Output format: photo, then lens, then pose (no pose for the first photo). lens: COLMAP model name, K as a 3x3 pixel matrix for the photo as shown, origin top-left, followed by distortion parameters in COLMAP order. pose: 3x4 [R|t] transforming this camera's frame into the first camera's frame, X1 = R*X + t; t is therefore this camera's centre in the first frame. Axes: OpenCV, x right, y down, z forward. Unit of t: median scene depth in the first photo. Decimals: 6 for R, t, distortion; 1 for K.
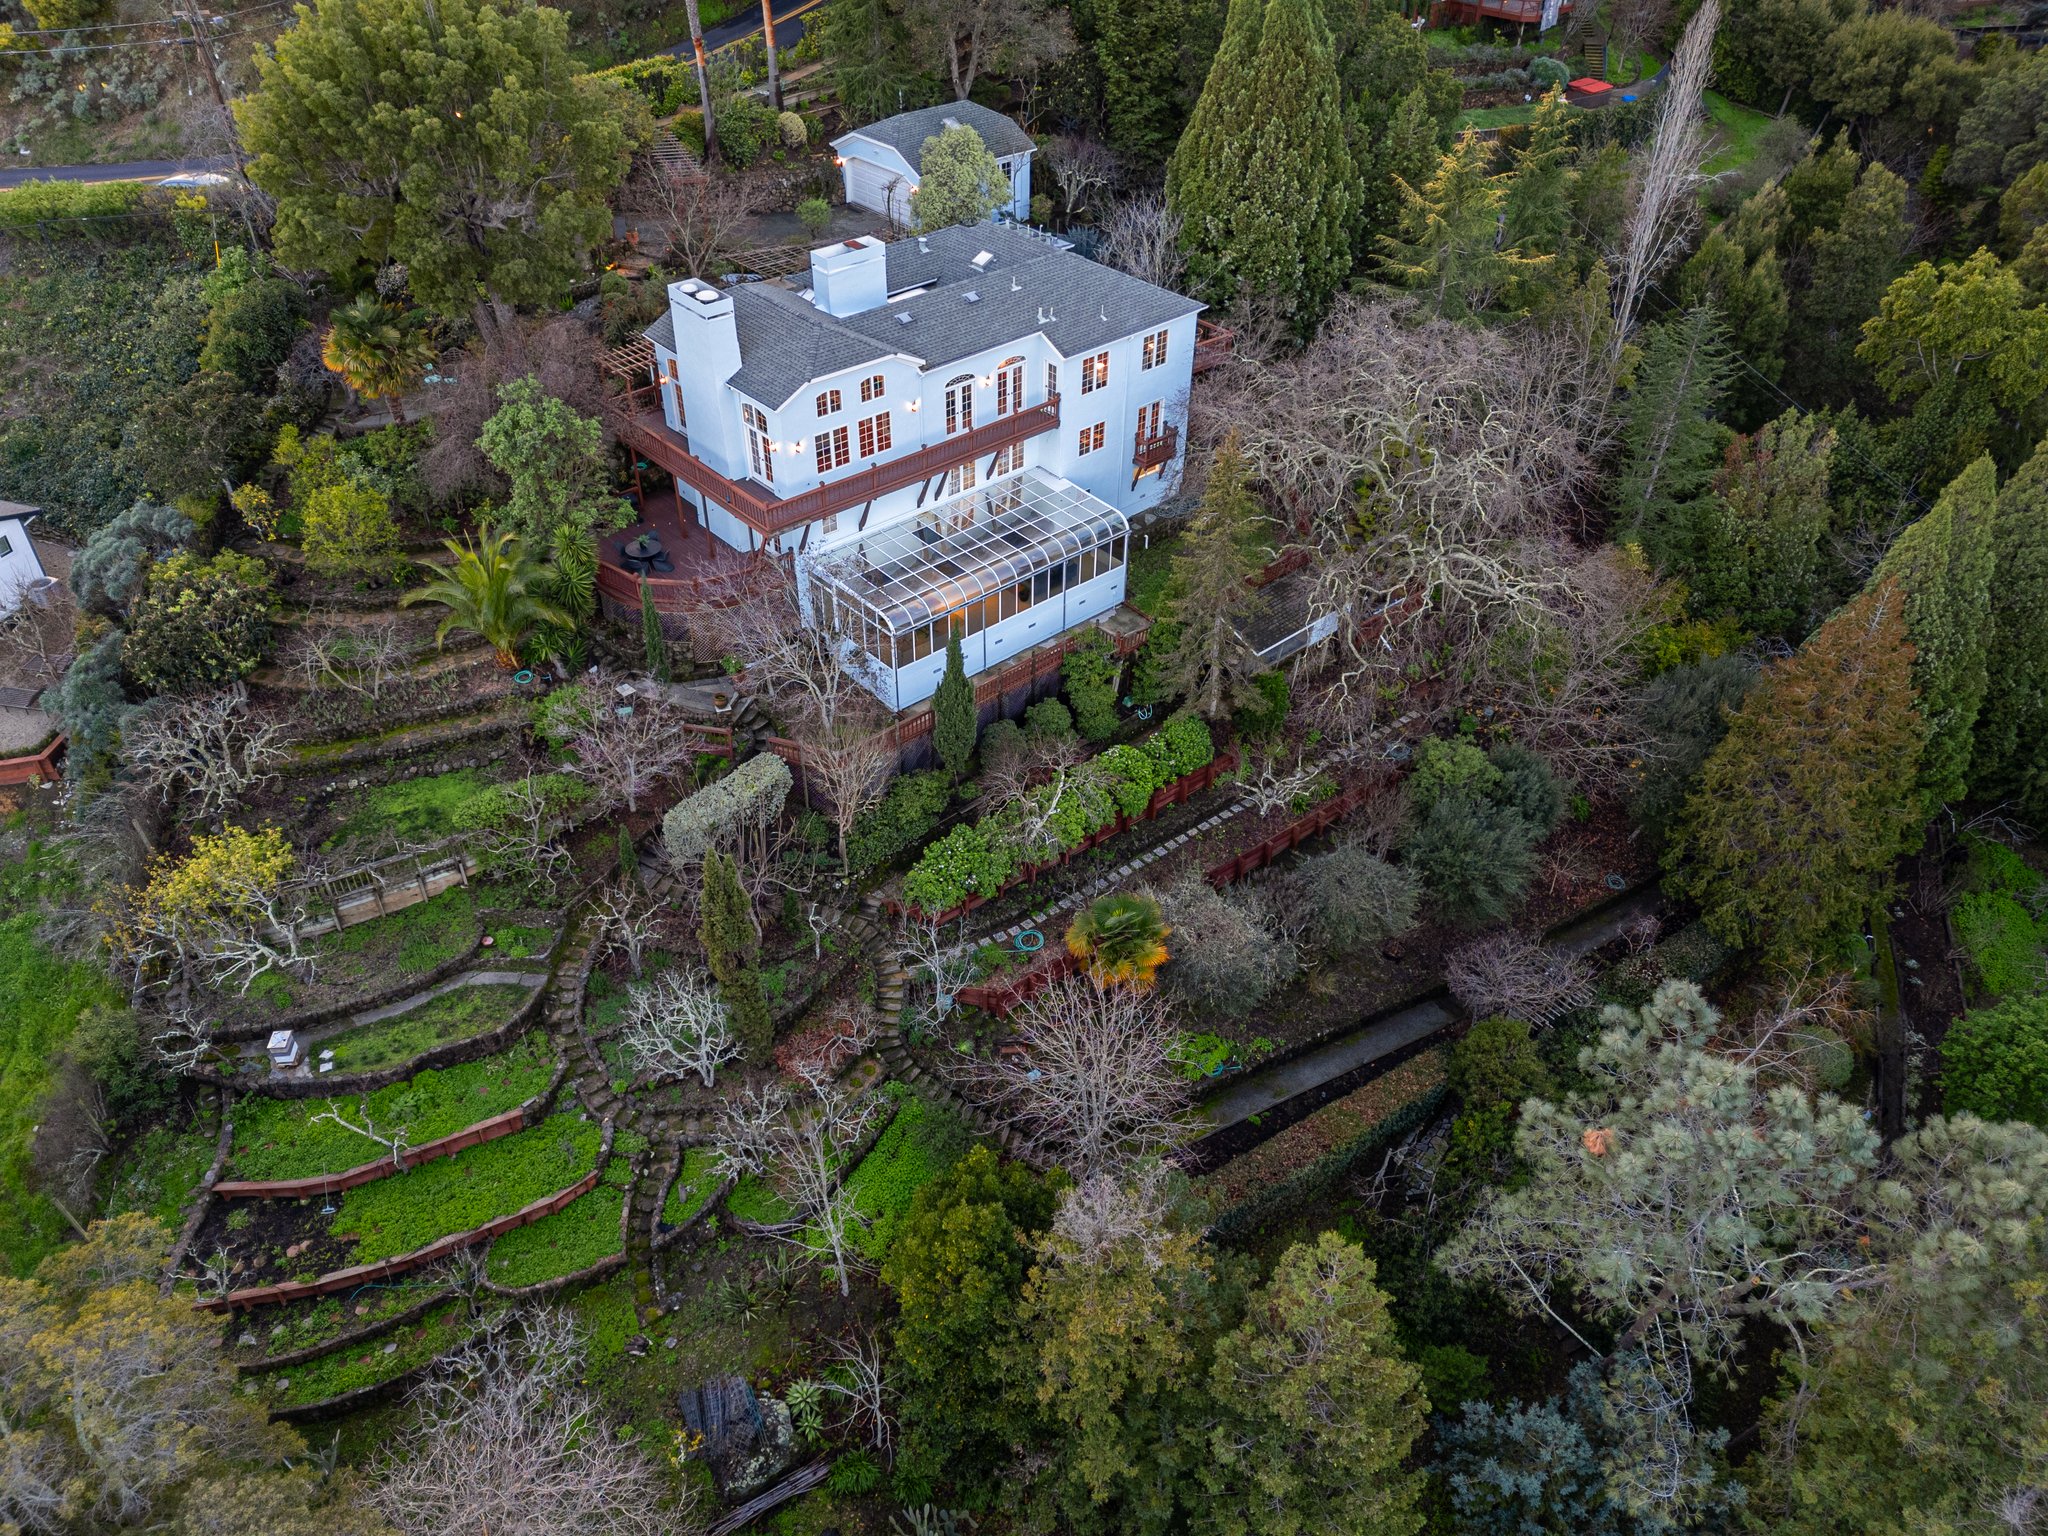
lens RADIAL K [[1486.8, 0, 1024.0], [0, 1486.8, 768.0], [0, 0, 1]] dist [0.084303, -0.092339]
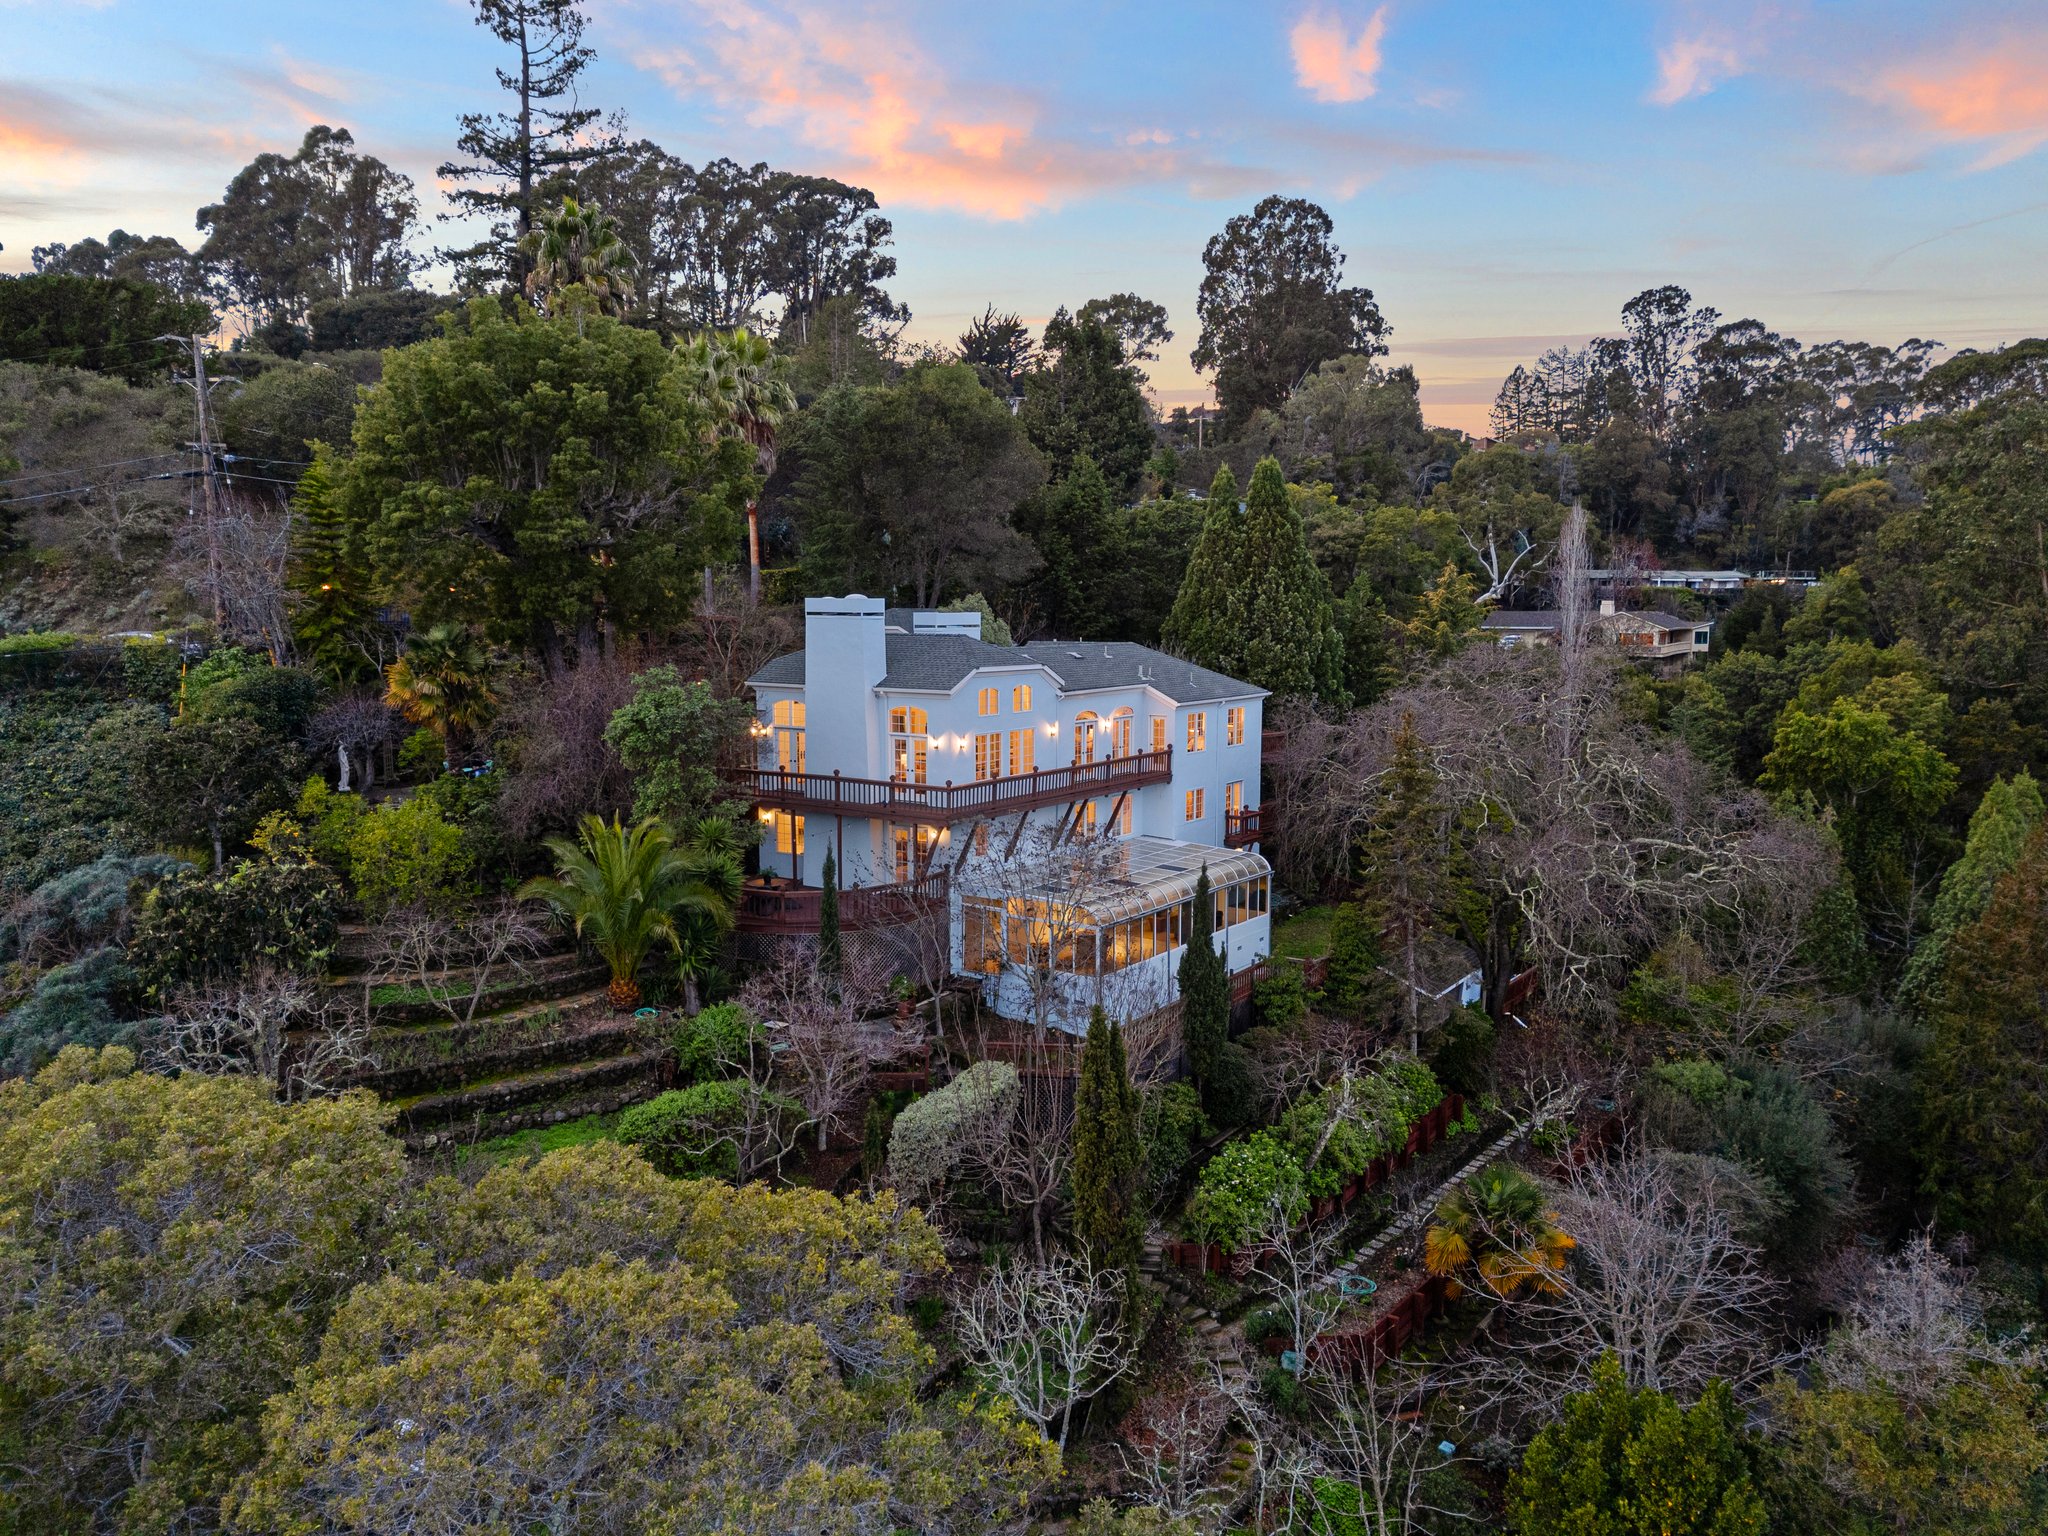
lens RADIAL K [[1486.8, 0, 1024.0], [0, 1486.8, 768.0], [0, 0, 1]] dist [0.084303, -0.092339]
pose [[0.969684, -0.034074, 0.241974, -0.316097], [0.156216, 0.847896, -0.506624, 0.242013], [-0.187906, 0.529066, 0.827515, 0.256548]]
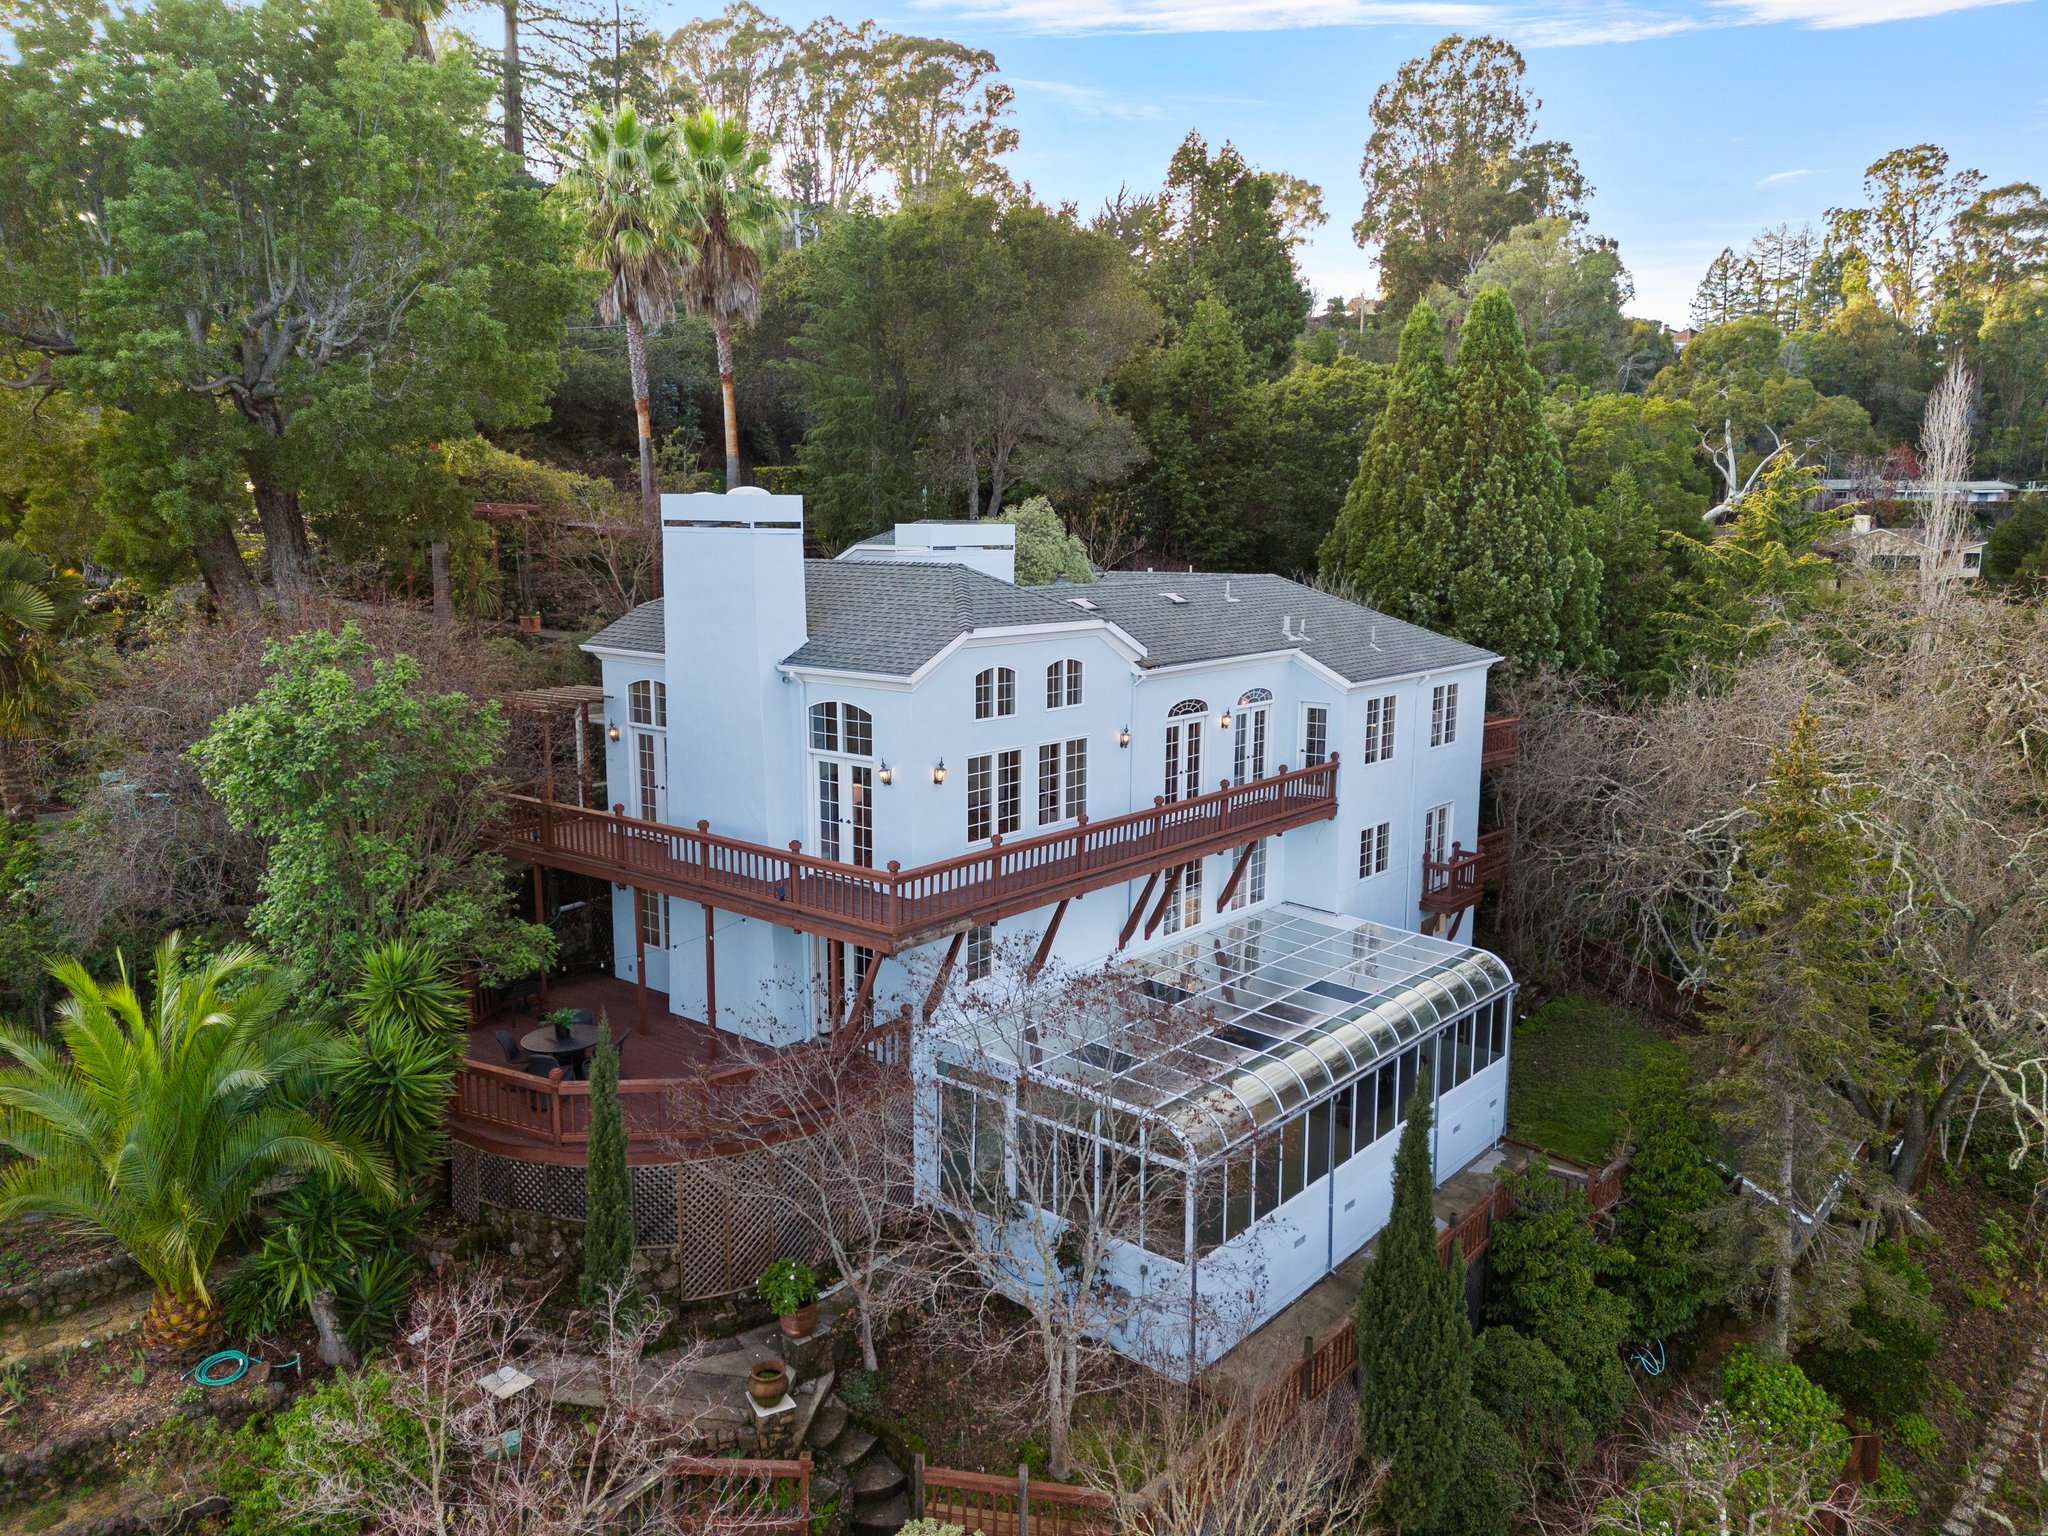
lens RADIAL K [[1486.8, 0, 1024.0], [0, 1486.8, 768.0], [0, 0, 1]] dist [0.084303, -0.092339]
pose [[0.988215, -0.029936, 0.150114, -0.185788], [0.098161, 0.876427, -0.471423, 0.004085], [-0.117452, 0.480603, 0.869037, 0.568791]]
